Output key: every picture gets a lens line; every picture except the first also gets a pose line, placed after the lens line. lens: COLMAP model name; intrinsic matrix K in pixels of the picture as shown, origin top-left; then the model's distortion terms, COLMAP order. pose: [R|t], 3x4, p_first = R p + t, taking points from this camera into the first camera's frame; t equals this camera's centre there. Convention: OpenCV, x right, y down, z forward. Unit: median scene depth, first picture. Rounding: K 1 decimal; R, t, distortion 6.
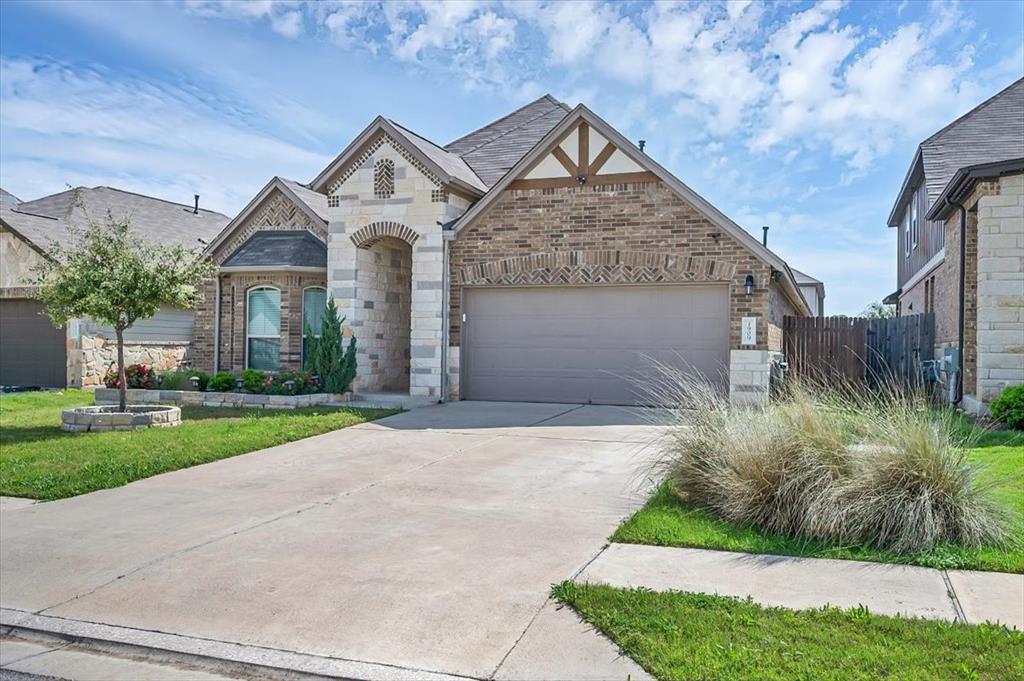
lens RADIAL K [[827.2, 0, 509.8], [0, 827.2, 337.4], [0, 0, 1]] dist [0.012548, -0.007292]
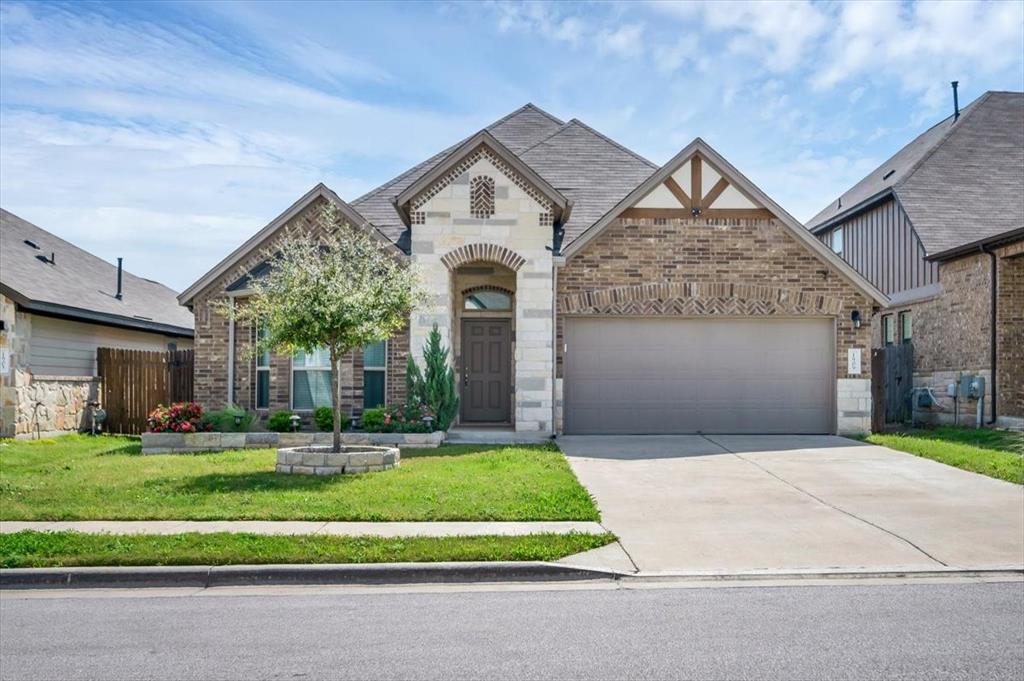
lens RADIAL K [[1052.2, 0, 532.8], [0, 1052.2, 368.1], [0, 0, 1]] dist [0.012662, 0.000000]
pose [[0.924551, -0.004459, 0.381032, -0.560096], [0.005111, 0.999987, -0.000698, 0.000020], [-0.381024, 0.002593, 0.924562, -0.107753]]
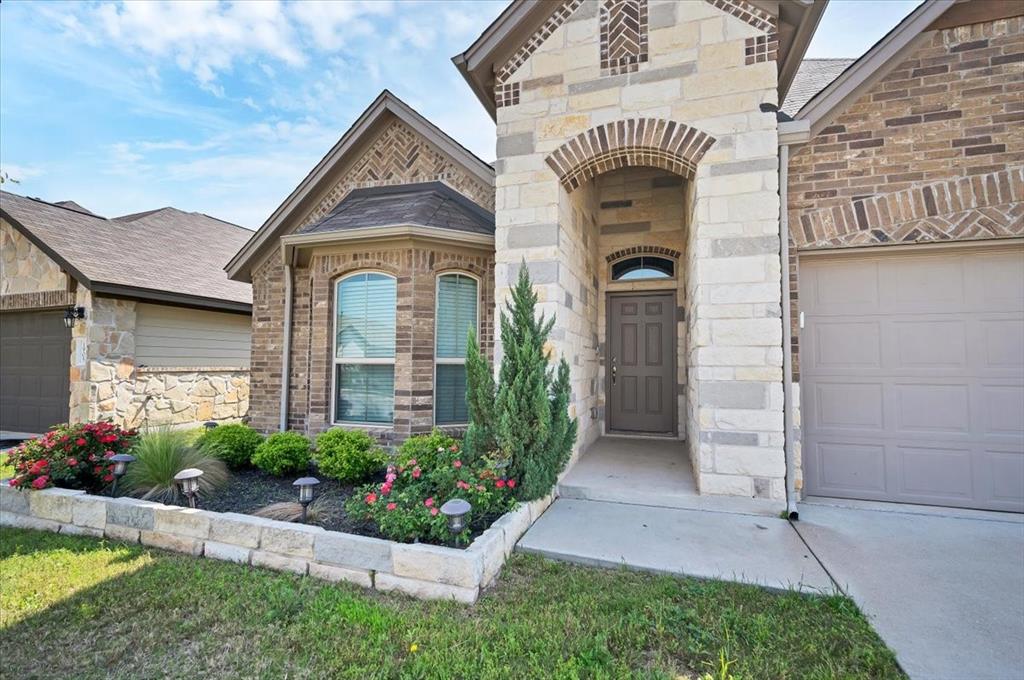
lens RADIAL K [[453.2, 0, 516.1], [0, 453.2, 341.5], [0, 0, 1]] dist [0.001824, 0.000933]
pose [[0.998391, -0.004193, 0.056558, -0.235060], [0.006245, 0.999326, -0.036164, -0.003368], [-0.056368, 0.036459, 0.997744, 0.763793]]
